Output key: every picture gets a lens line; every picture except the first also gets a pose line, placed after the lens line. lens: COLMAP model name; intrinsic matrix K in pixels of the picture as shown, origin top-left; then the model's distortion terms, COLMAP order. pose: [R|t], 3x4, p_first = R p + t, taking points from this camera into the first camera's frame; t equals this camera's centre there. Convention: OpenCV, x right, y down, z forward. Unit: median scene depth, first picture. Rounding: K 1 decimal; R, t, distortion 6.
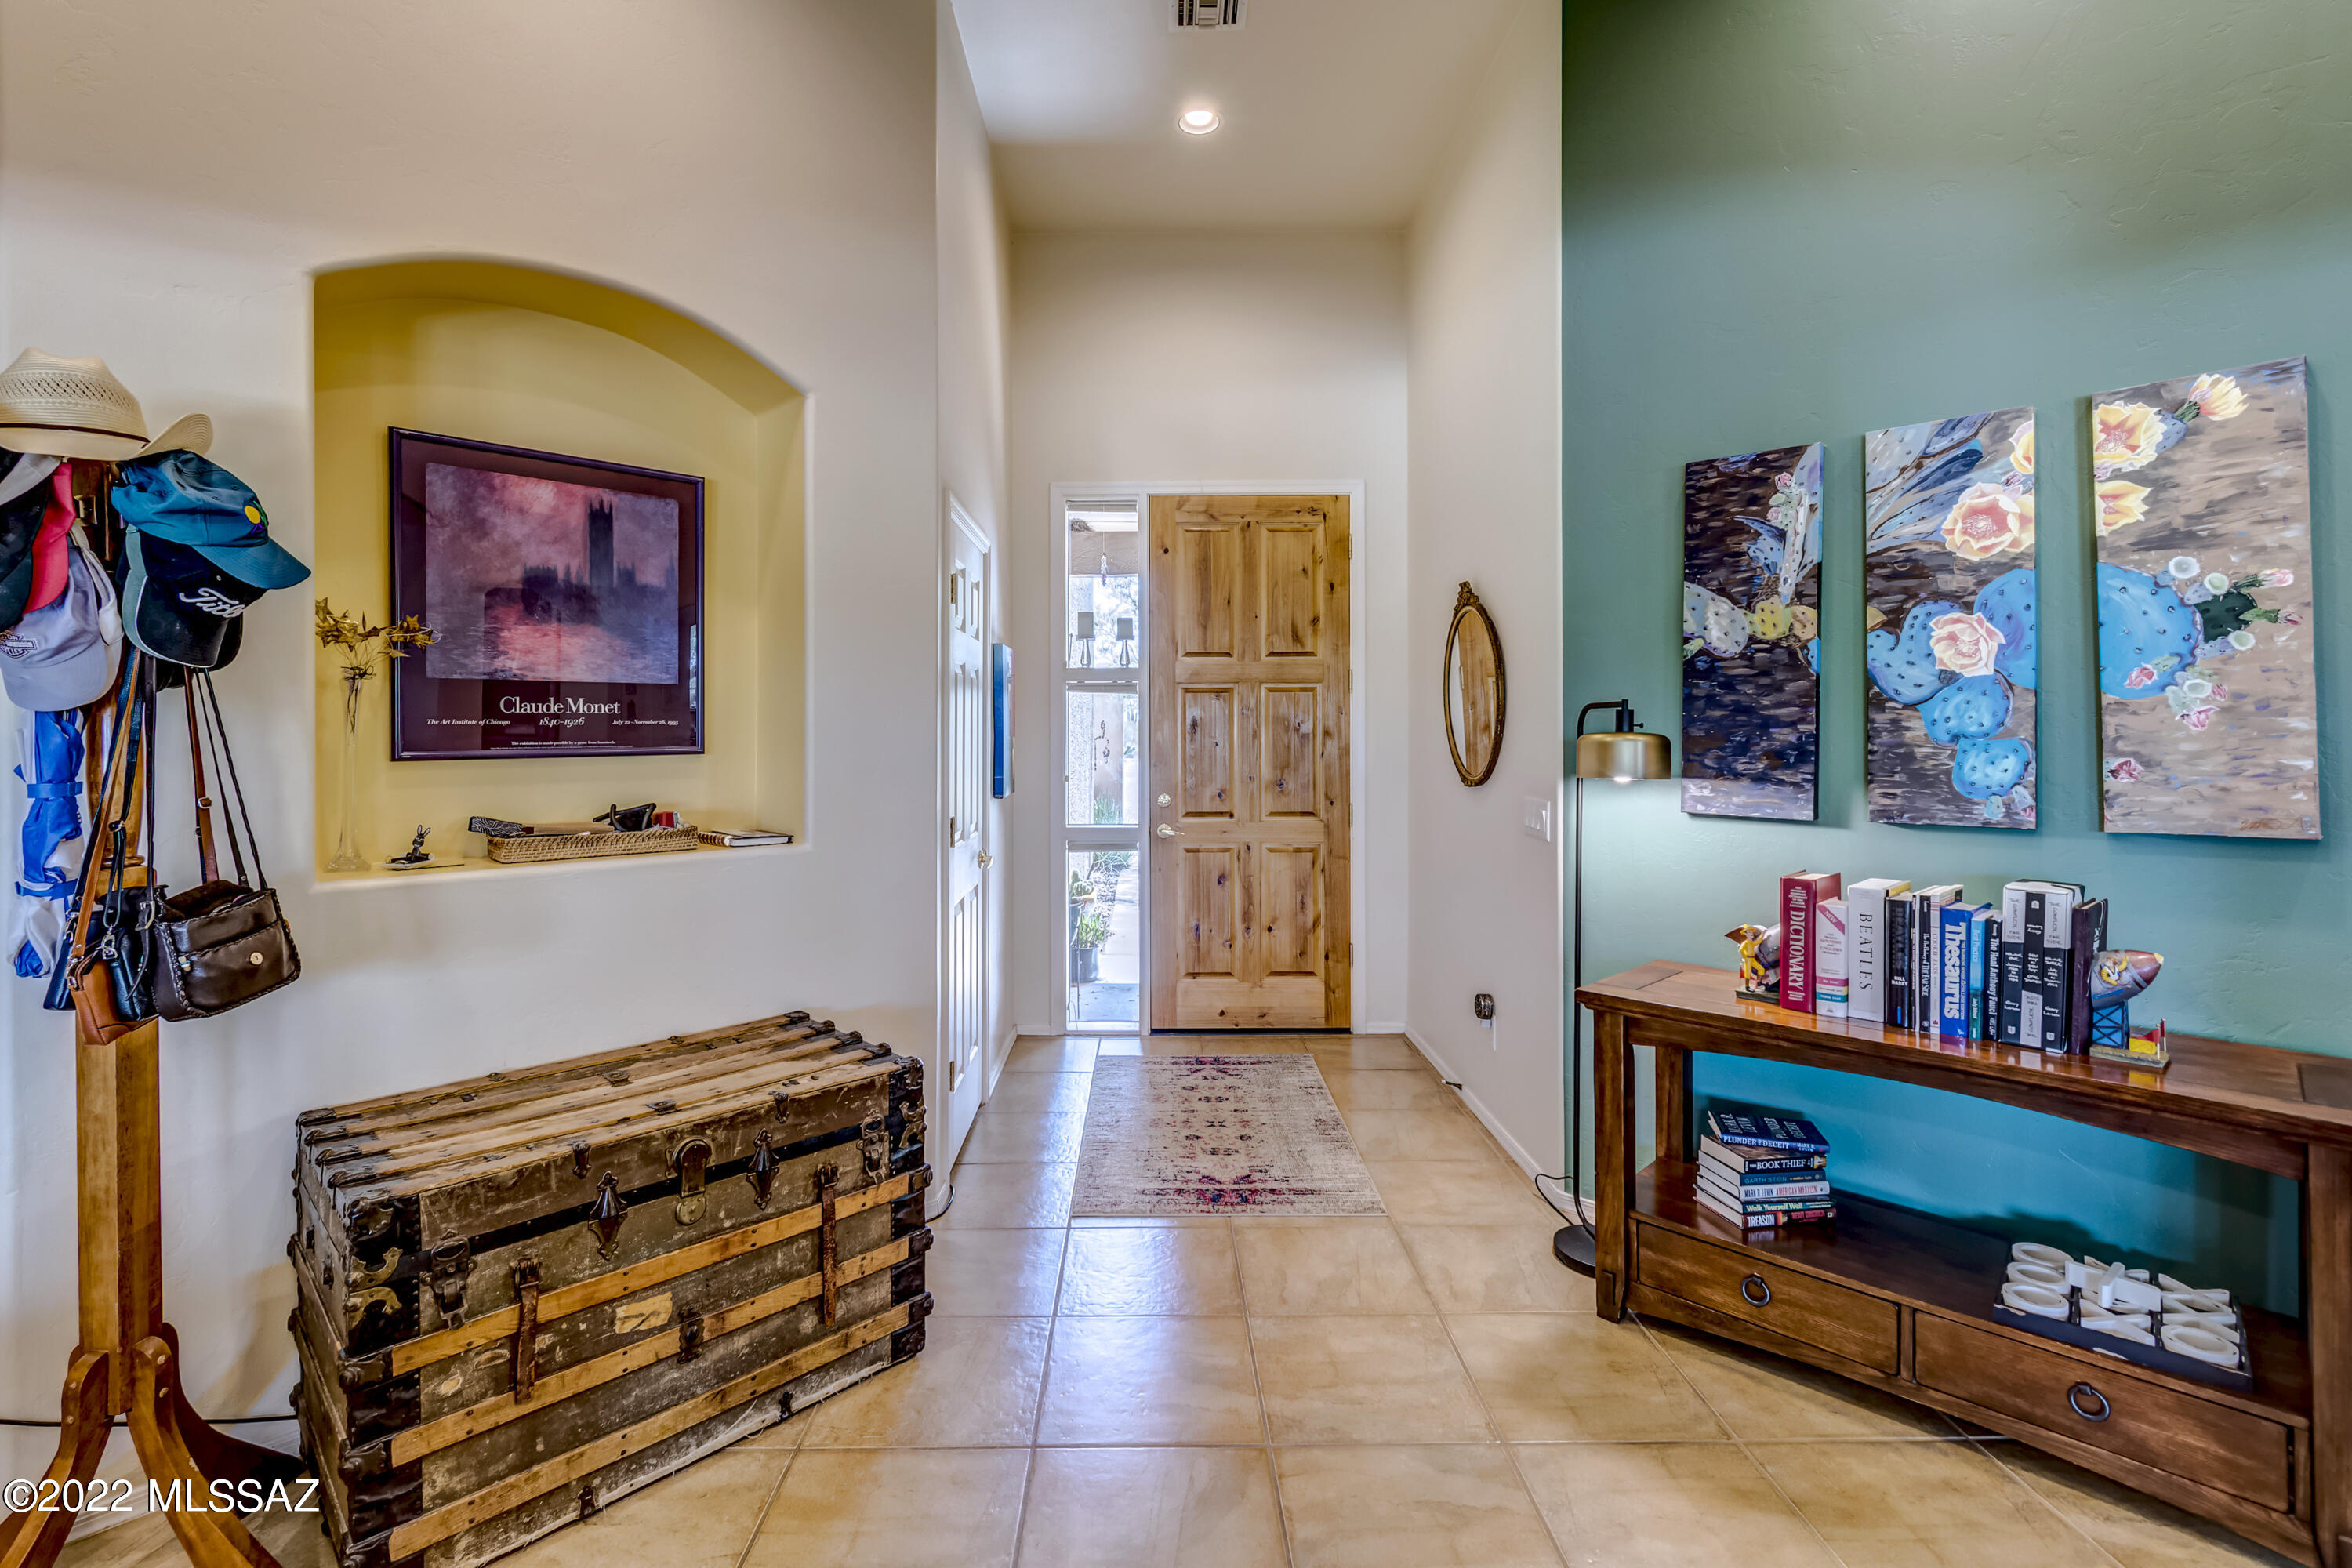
lens RADIAL K [[1052.3, 0, 1164.3], [0, 1052.3, 730.8], [0, 0, 1]] dist [0.006361, -0.002084]
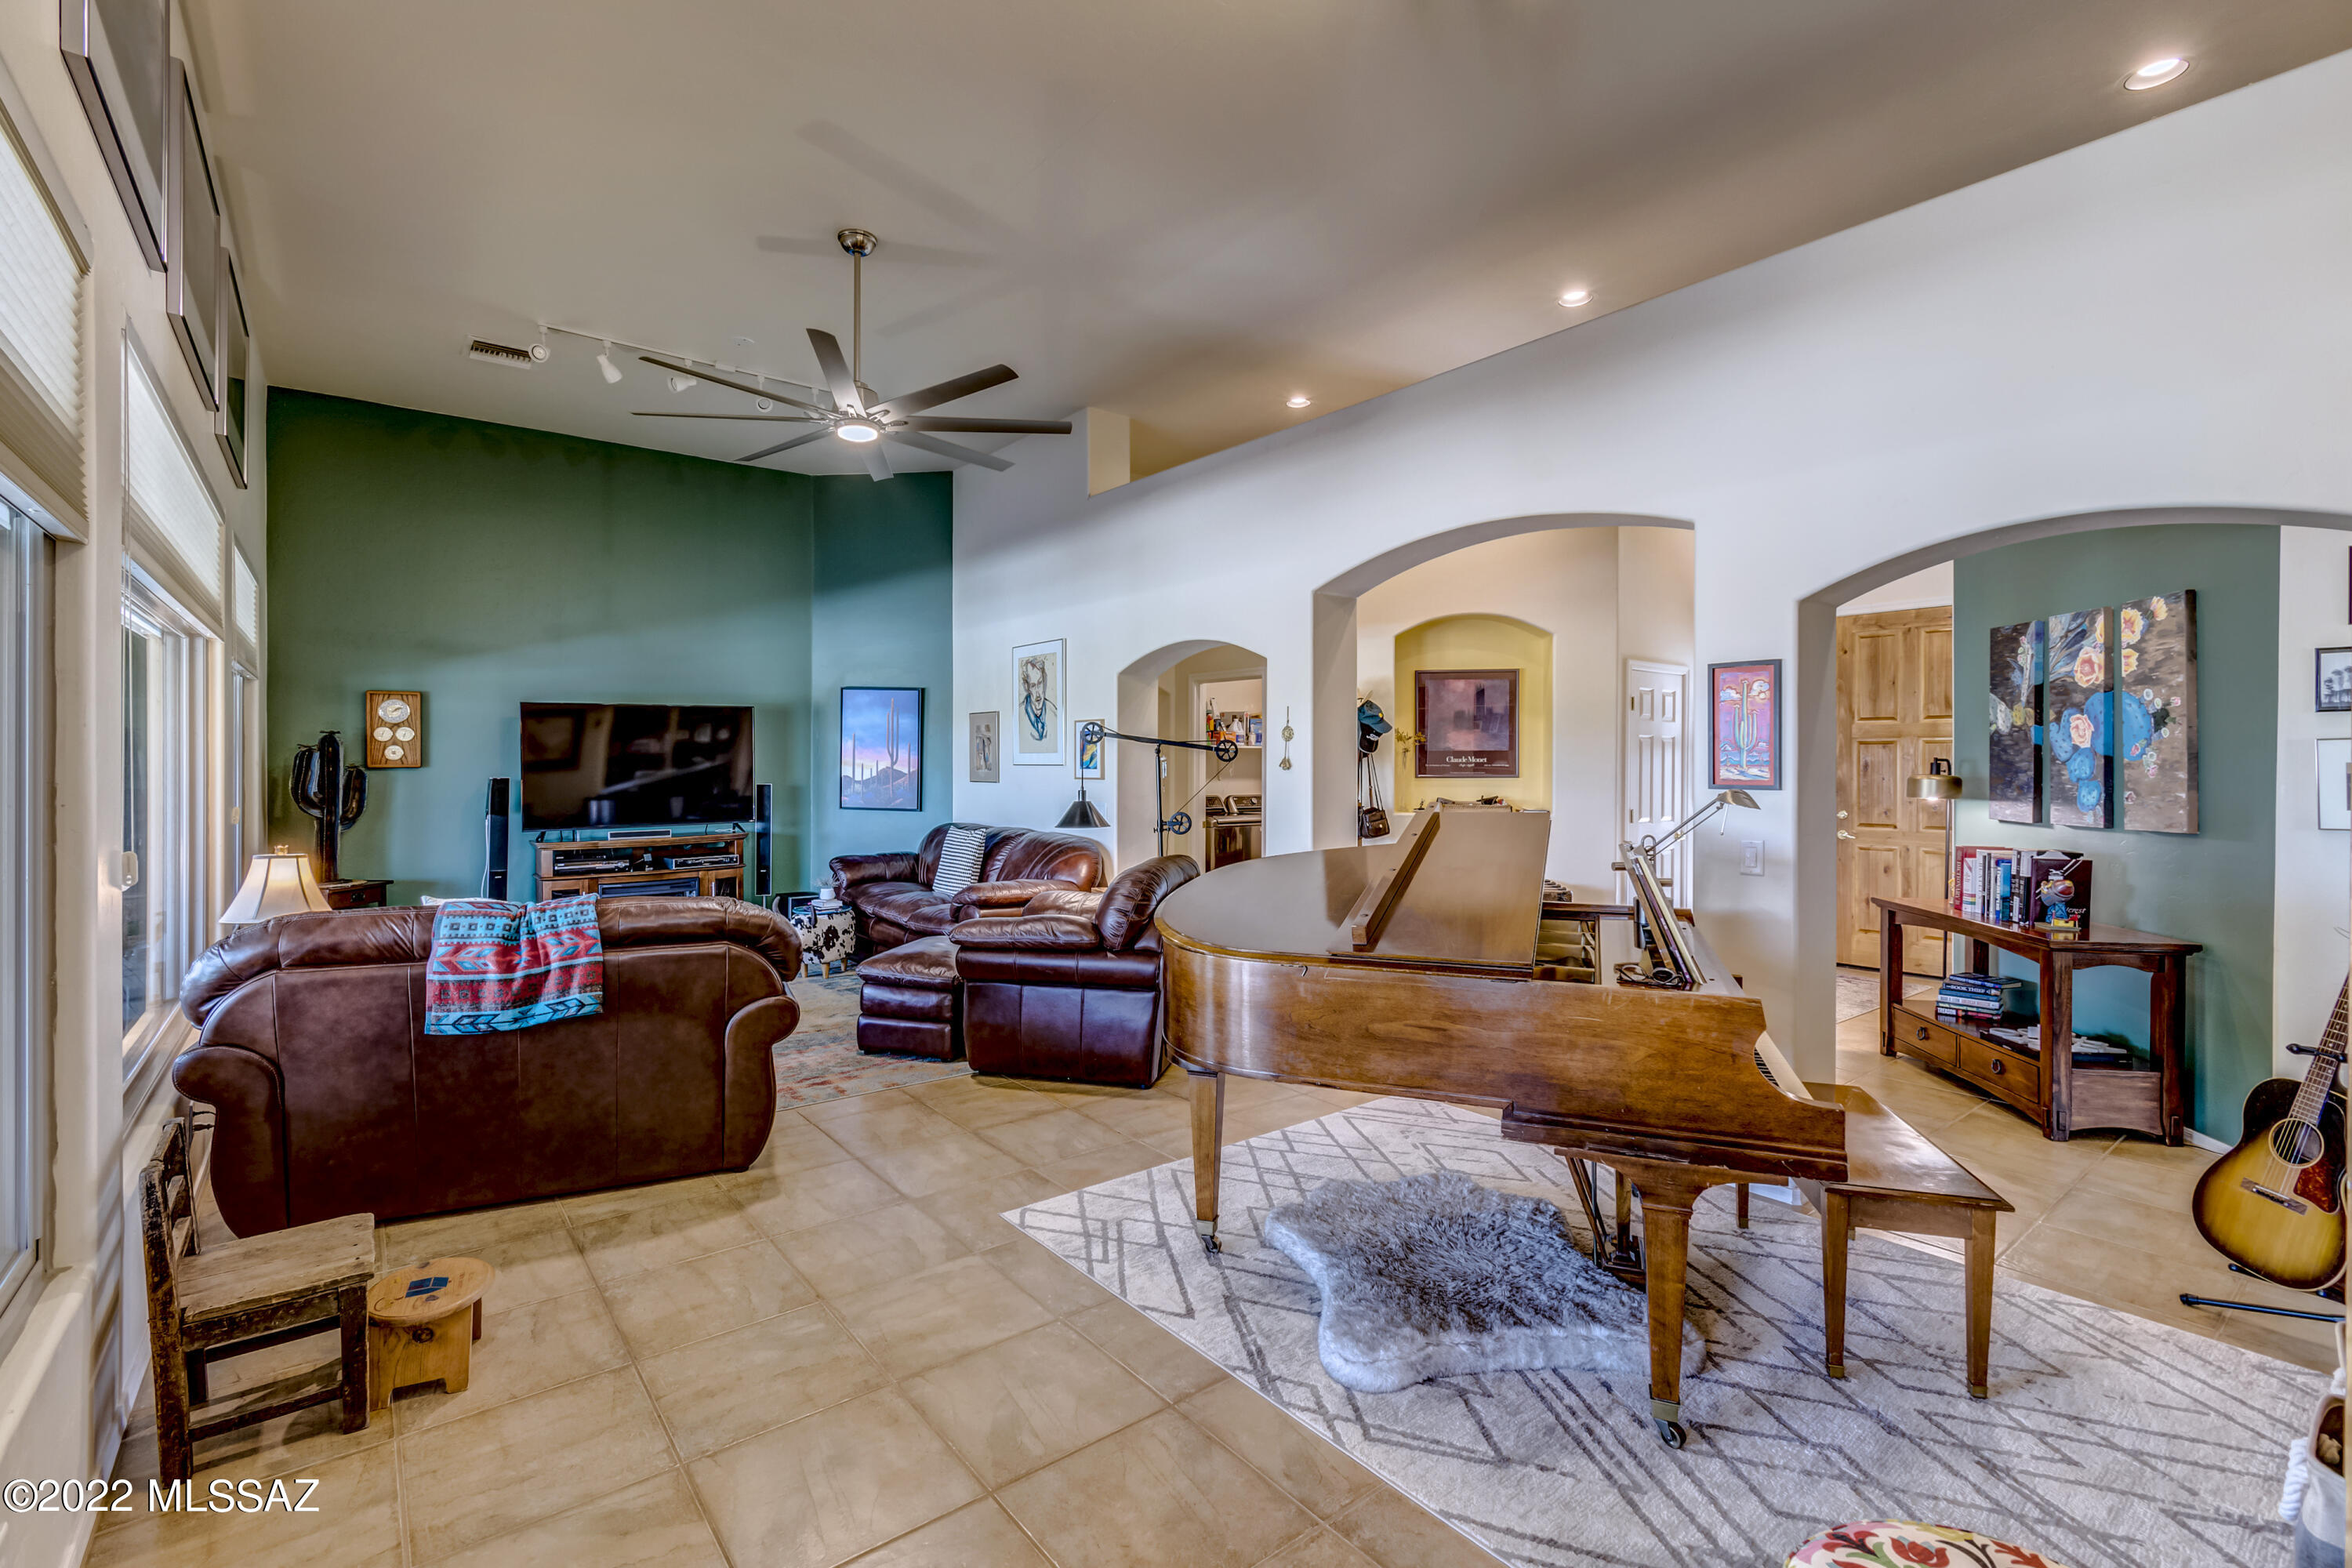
lens RADIAL K [[1052.3, 0, 1133.8], [0, 1052.3, 763.6], [0, 0, 1]] dist [0.006361, -0.002084]
pose [[0.588261, 0.006362, -0.808646, 1.281031], [-0.003397, 0.999980, 0.005397, -0.027130], [0.808664, -0.000428, 0.588270, -1.486218]]
